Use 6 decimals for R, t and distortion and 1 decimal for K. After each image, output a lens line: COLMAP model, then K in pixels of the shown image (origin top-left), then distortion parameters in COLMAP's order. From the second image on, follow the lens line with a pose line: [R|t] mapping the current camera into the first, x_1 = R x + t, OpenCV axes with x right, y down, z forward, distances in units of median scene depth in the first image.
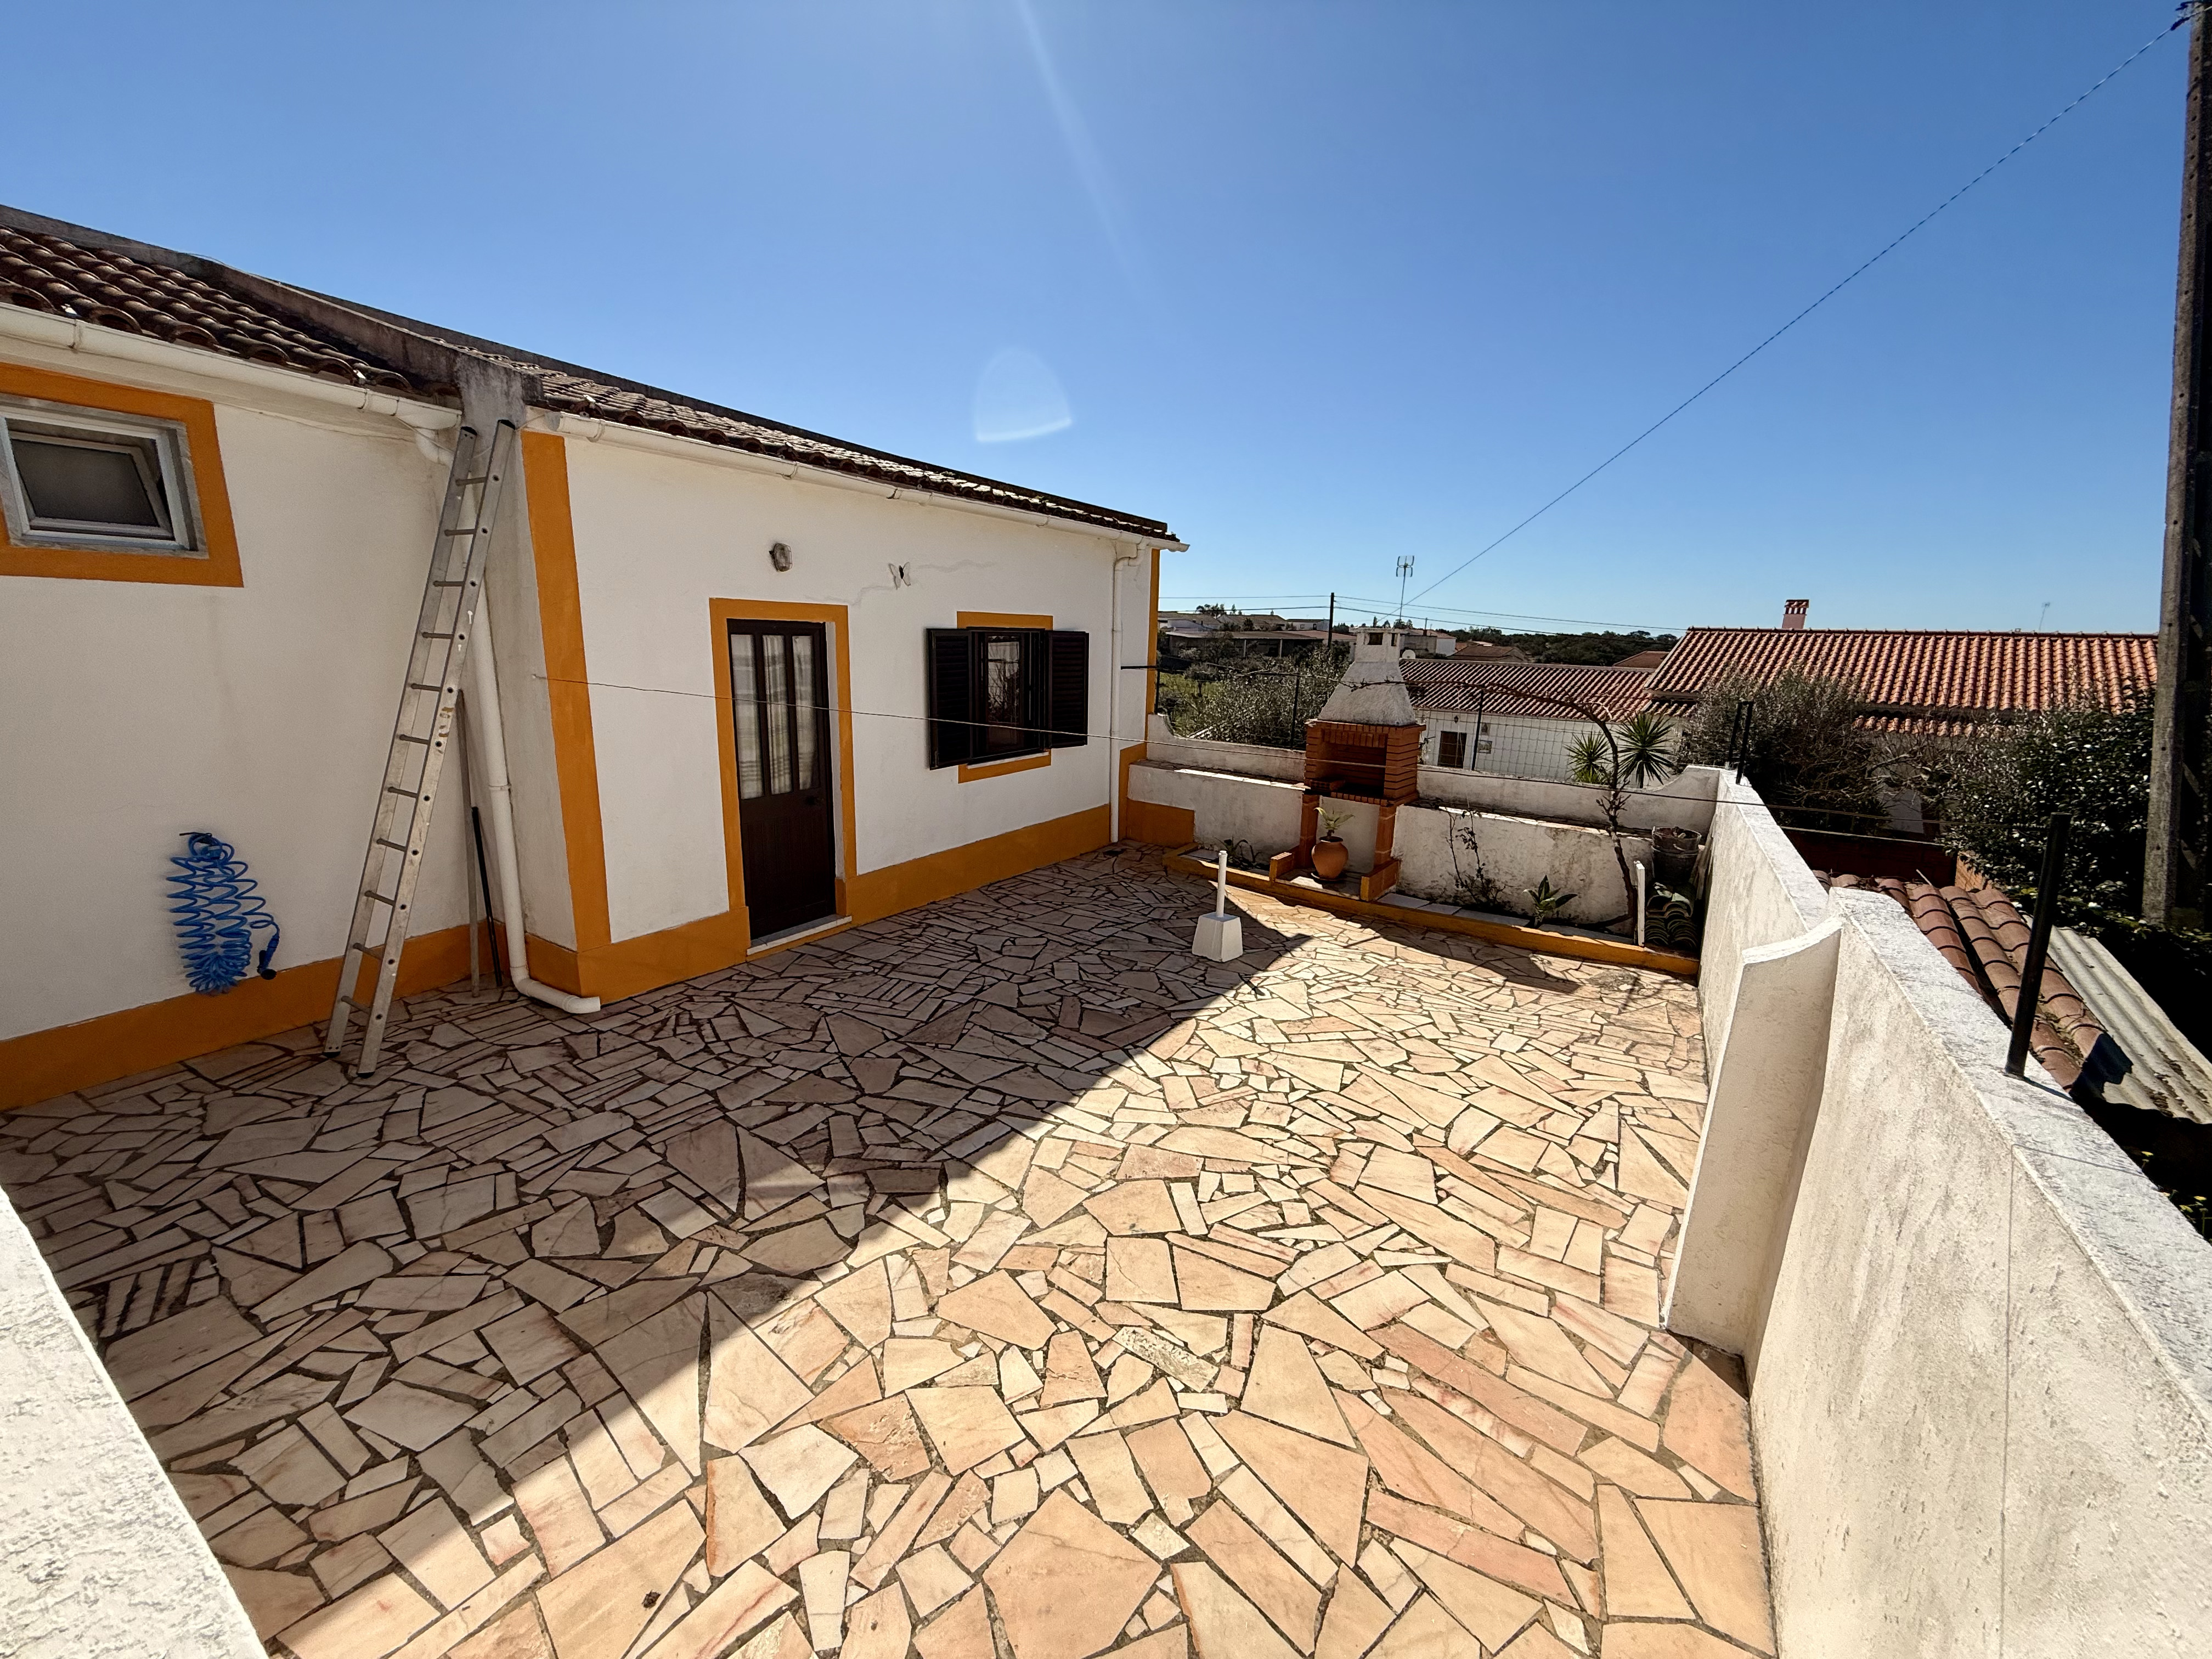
lens RADIAL K [[879.3, 0, 1111.9], [0, 879.3, 827.7], [0, 0, 1]] dist [-0.002961, 0.000438]
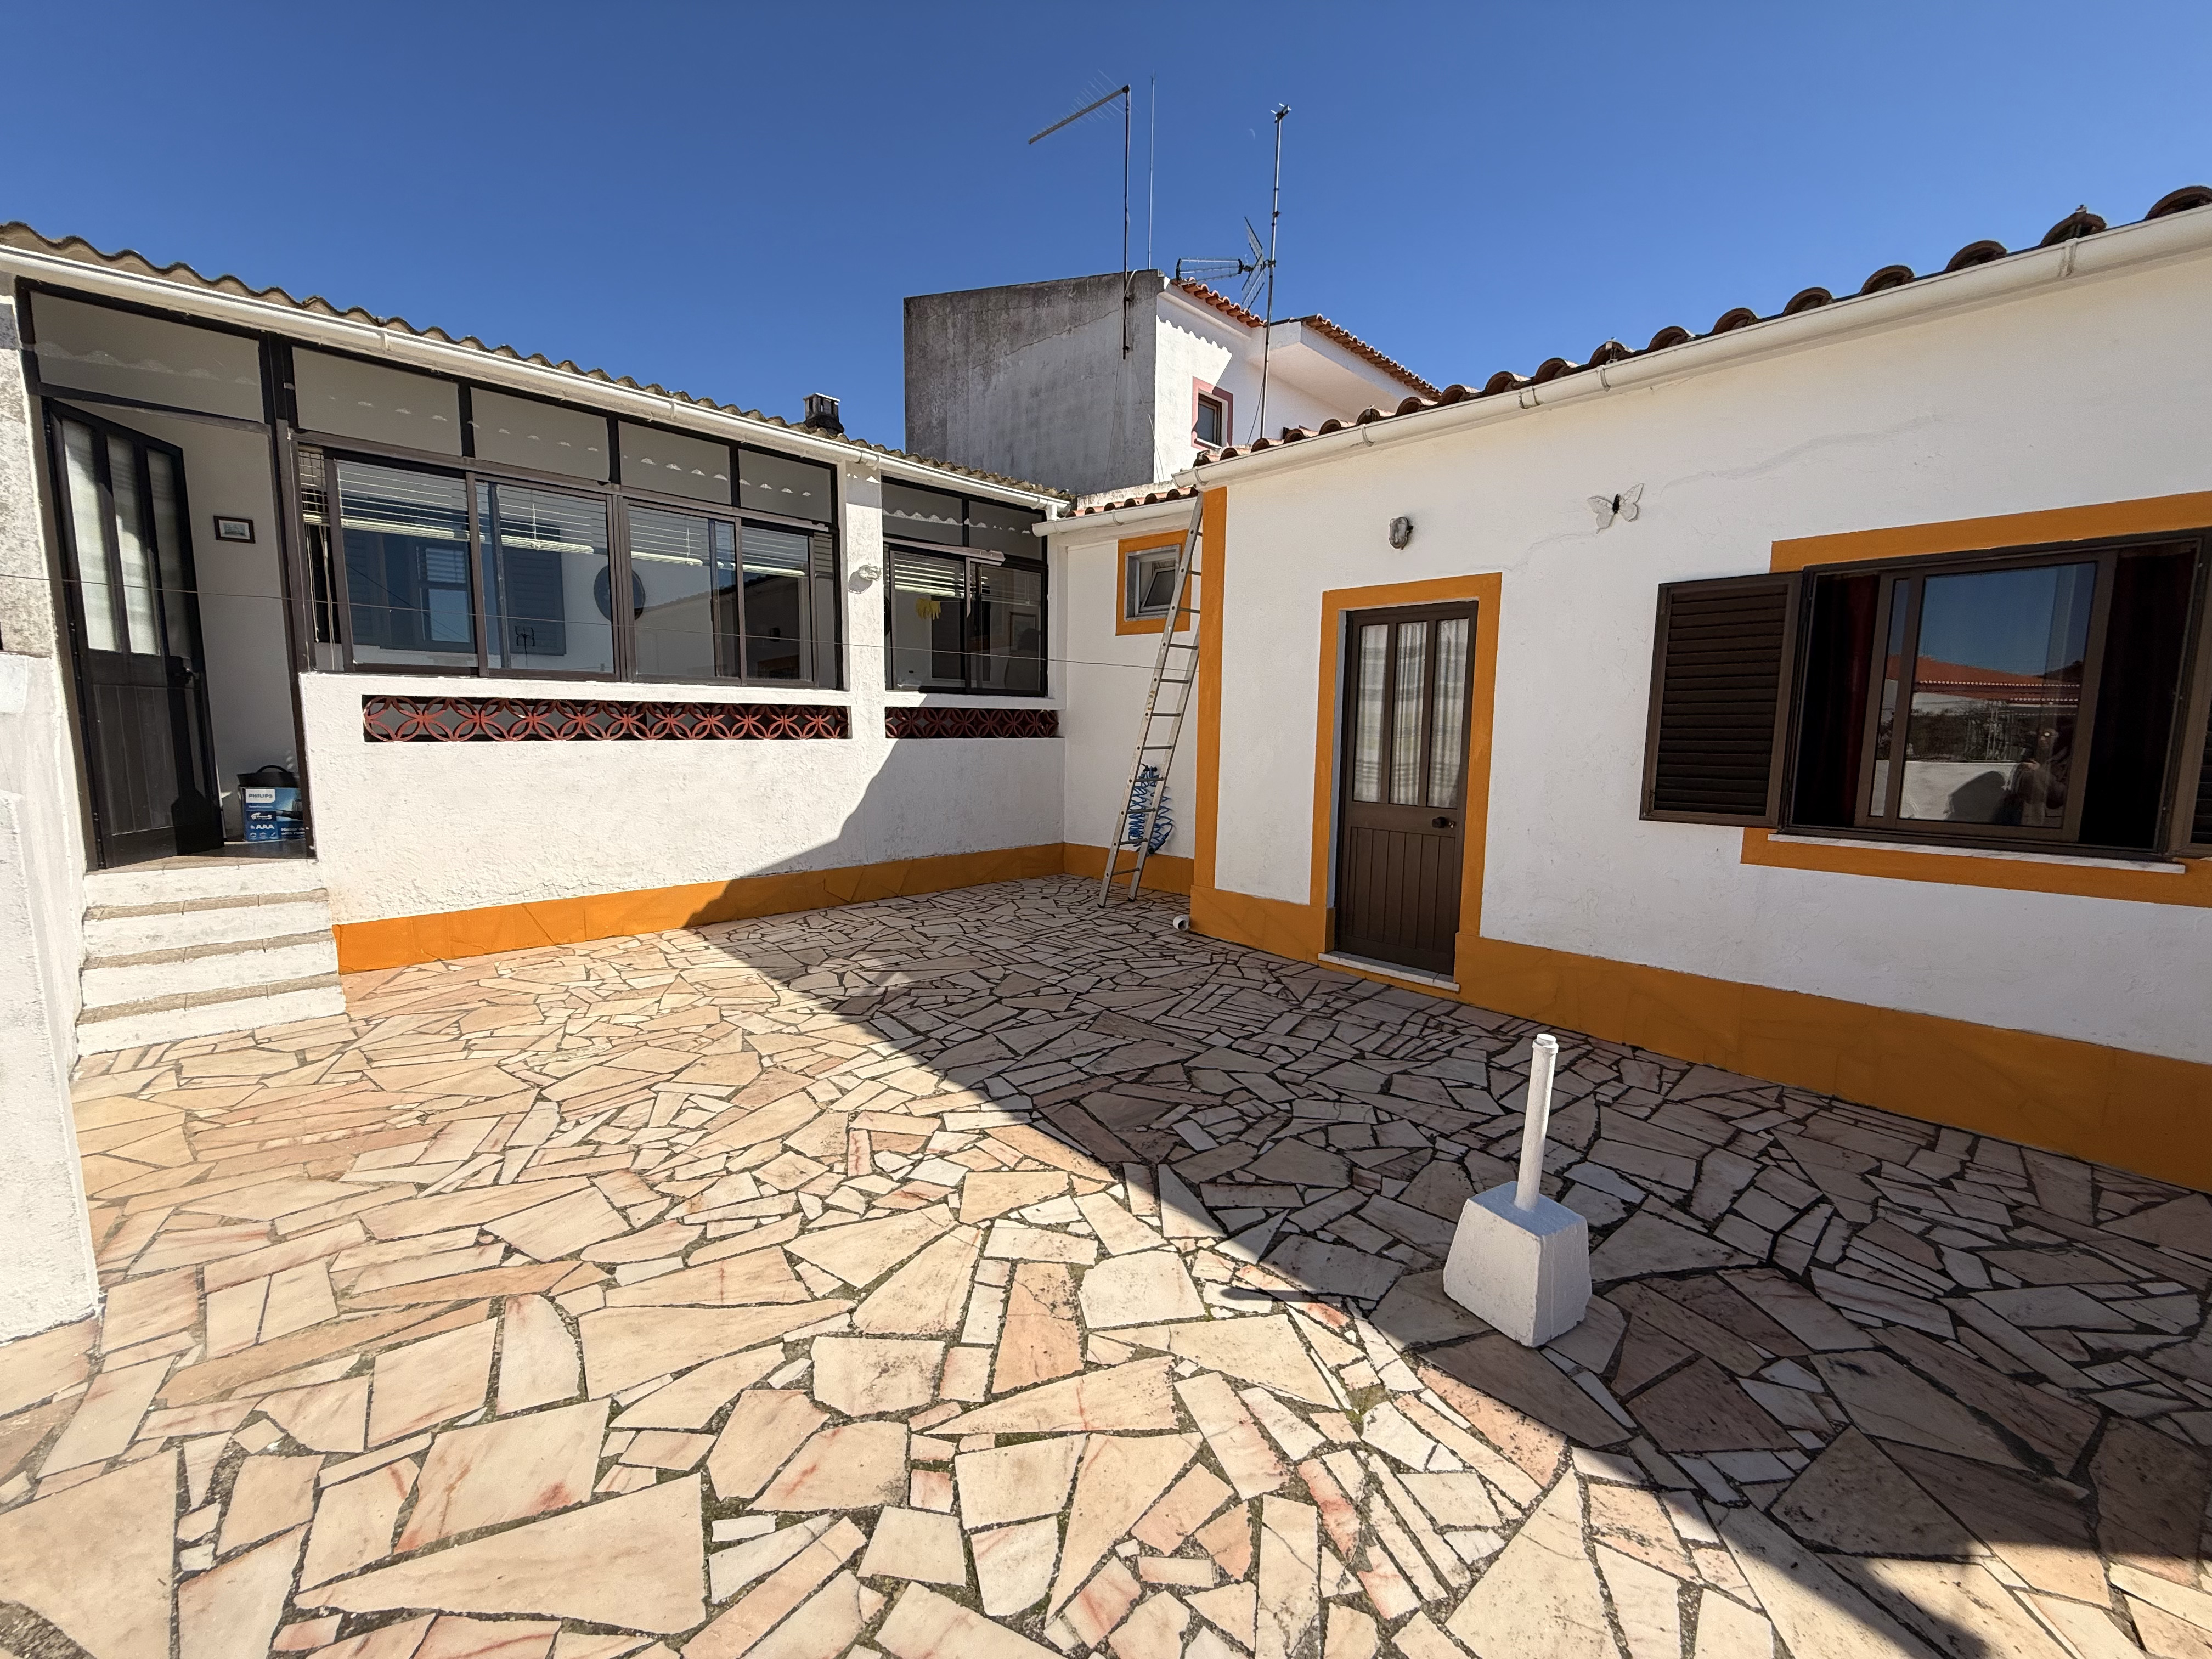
lens RADIAL K [[879.3, 0, 1092.1], [0, 879.3, 827.4], [0, 0, 1]] dist [-0.002961, 0.000438]
pose [[-0.243890, 0.081911, -0.966337, 0.727837], [-0.229565, 0.963232, 0.139587, -0.091585], [0.942241, 0.255882, -0.216119, 1.216098]]
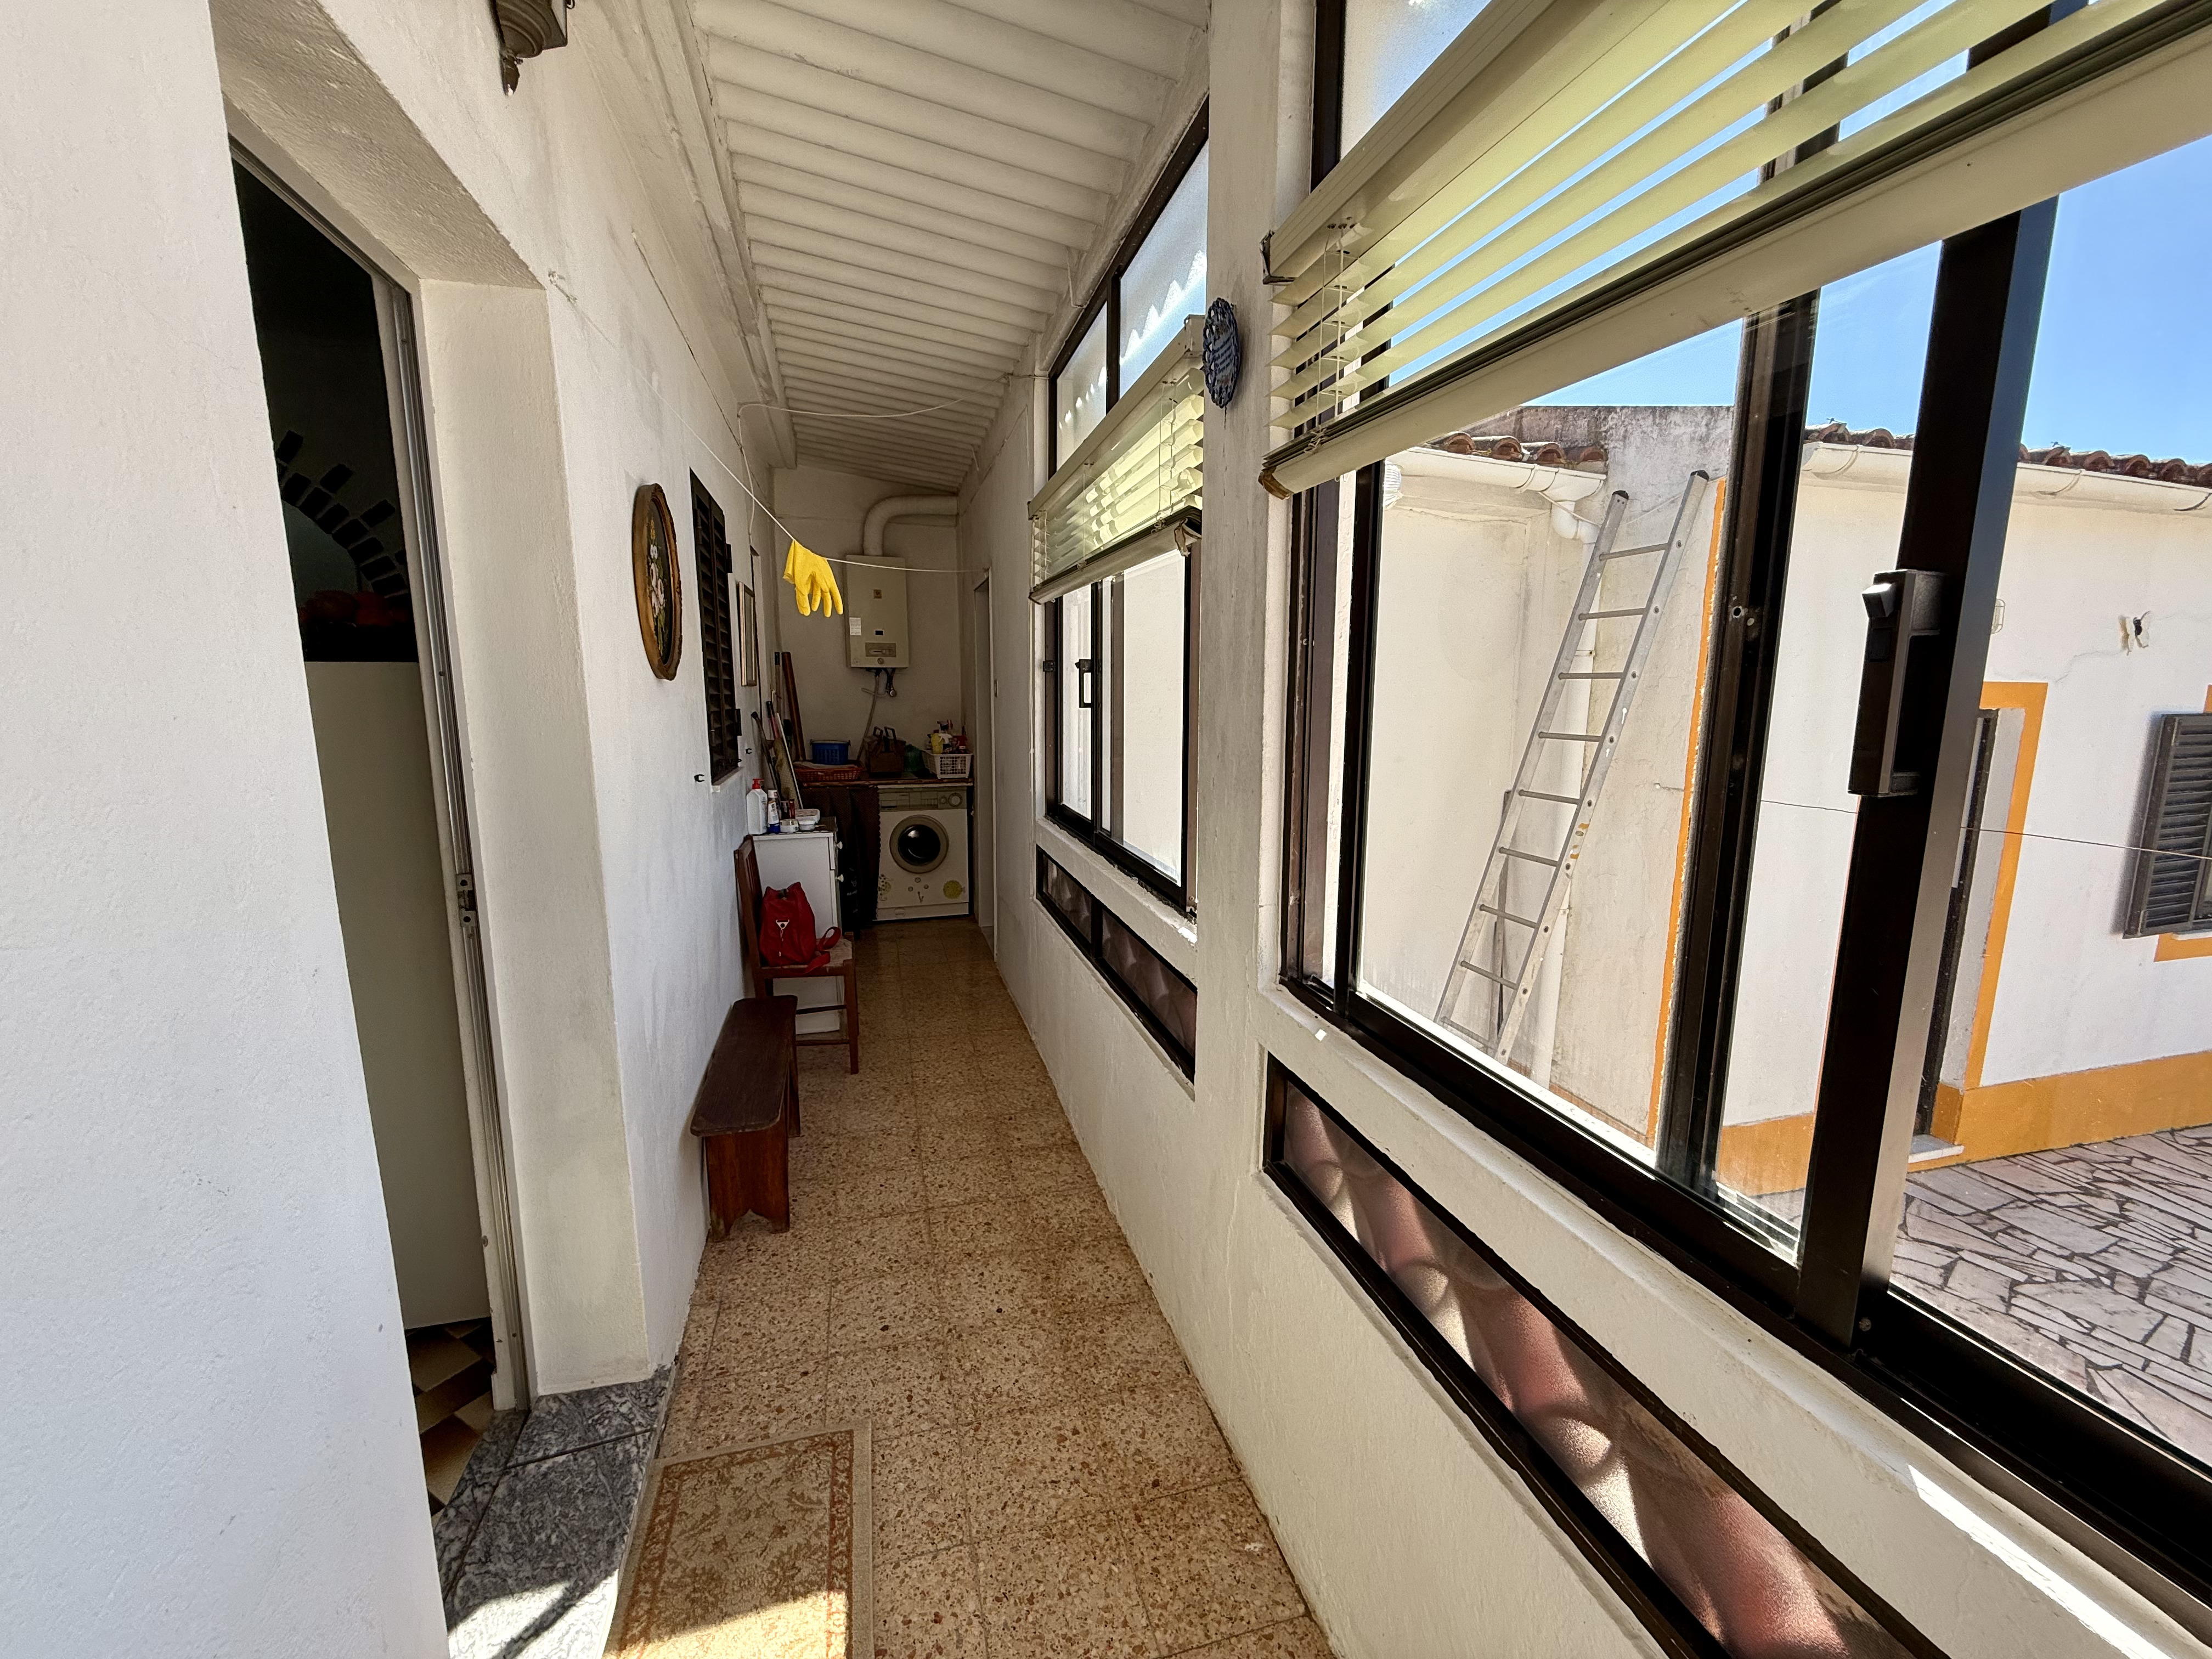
lens RADIAL K [[879.3, 0, 1102.2], [0, 879.3, 831.1], [0, 0, 1]] dist [-0.002961, 0.000438]
pose [[0.727887, 0.083090, -0.680644, -0.496472], [-0.133472, 0.990813, -0.021782, -0.048955], [0.672581, 0.106702, 0.732290, 0.083191]]
